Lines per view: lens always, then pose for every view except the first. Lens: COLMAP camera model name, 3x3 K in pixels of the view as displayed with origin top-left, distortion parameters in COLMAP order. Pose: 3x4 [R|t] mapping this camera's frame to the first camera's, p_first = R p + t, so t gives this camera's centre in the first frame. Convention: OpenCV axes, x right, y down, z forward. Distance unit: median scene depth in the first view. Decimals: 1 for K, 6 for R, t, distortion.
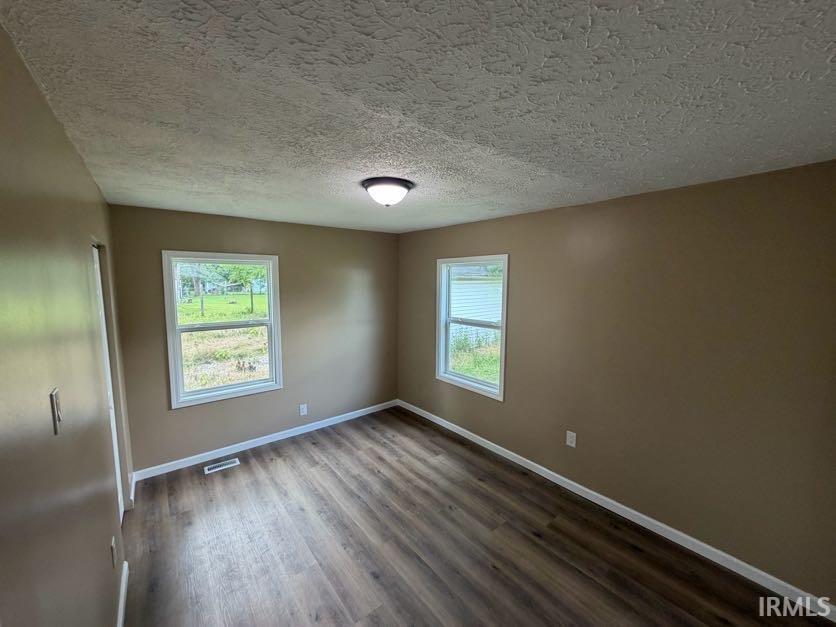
lens RADIAL K [[330.4, 0, 415.5], [0, 330.4, 314.3], [0, 0, 1]] dist [0.001266, 0.000182]
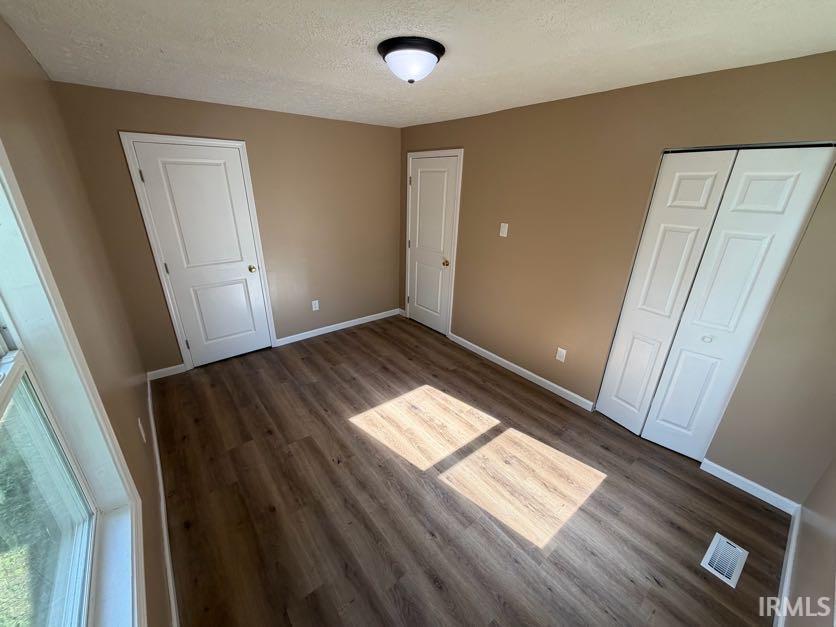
lens RADIAL K [[340.5, 0, 416.9], [0, 340.5, 326.3], [0, 0, 1]] dist [-0.000558, -0.000071]
pose [[-0.999704, -0.020997, -0.012258, -0.074785], [-0.024305, 0.875950, 0.481789, -0.152589], [0.000621, 0.481944, -0.876202, 1.497672]]
